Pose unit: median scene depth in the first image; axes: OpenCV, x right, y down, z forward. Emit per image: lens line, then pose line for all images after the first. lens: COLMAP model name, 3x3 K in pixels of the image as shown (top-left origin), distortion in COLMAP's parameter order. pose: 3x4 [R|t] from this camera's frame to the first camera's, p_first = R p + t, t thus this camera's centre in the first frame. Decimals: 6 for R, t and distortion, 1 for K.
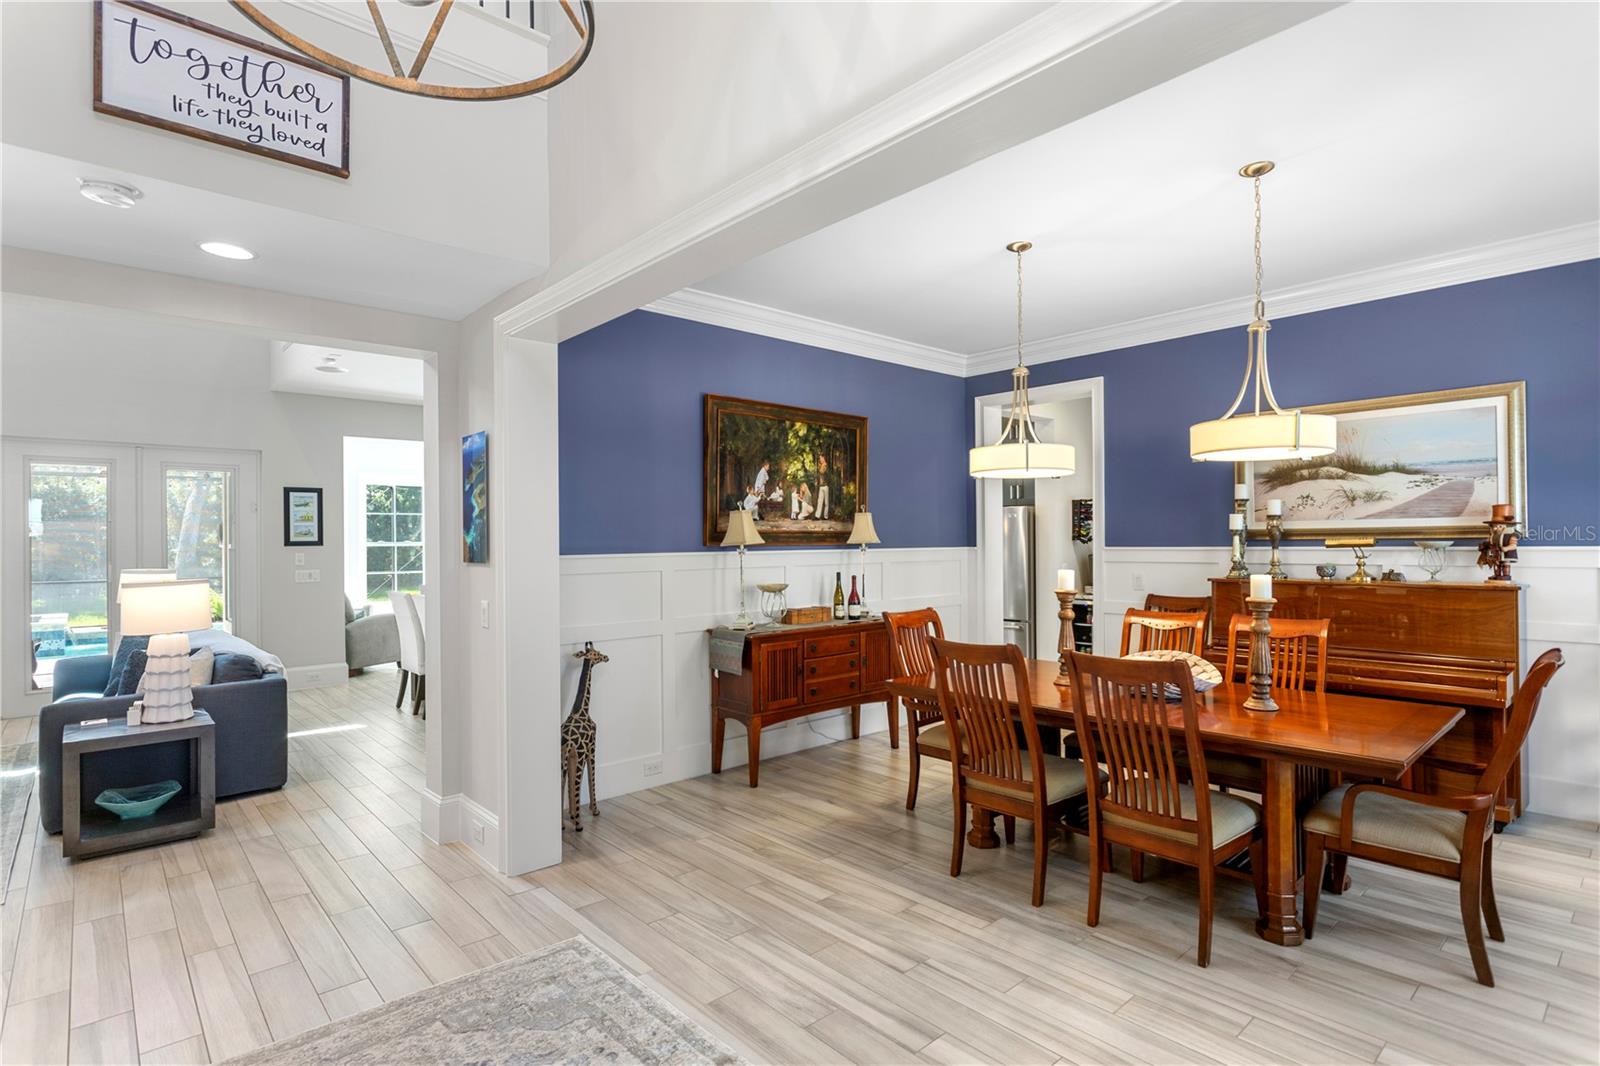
lens RADIAL K [[802.7, 0, 798.3], [0, 802.7, 521.0], [0, 0, 1]] dist [-0.016544, 0.008908]
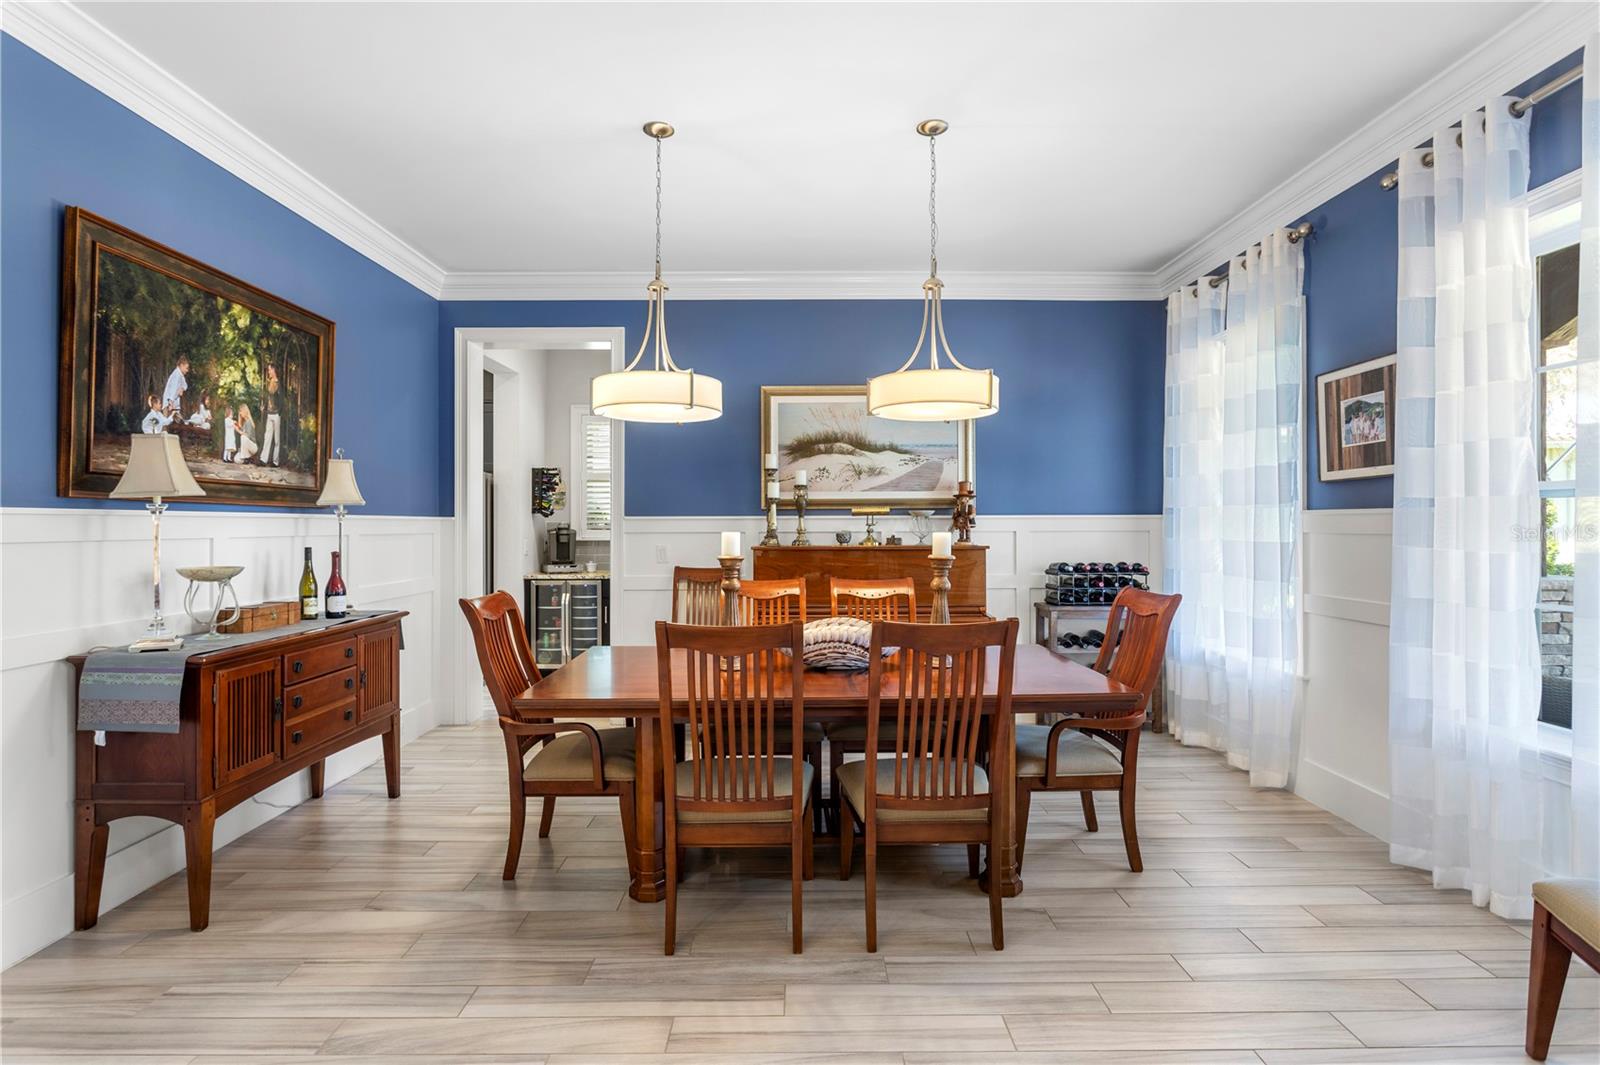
lens RADIAL K [[792.4, 0, 798.3], [0, 792.4, 515.0], [0, 0, 1]] dist [-0.018051, 0.007343]
pose [[0.663826, 0.016304, 0.747709, -0.177259], [-0.020860, 0.999777, -0.003280, 0.034084], [-0.747596, -0.013420, 0.664018, 0.303517]]
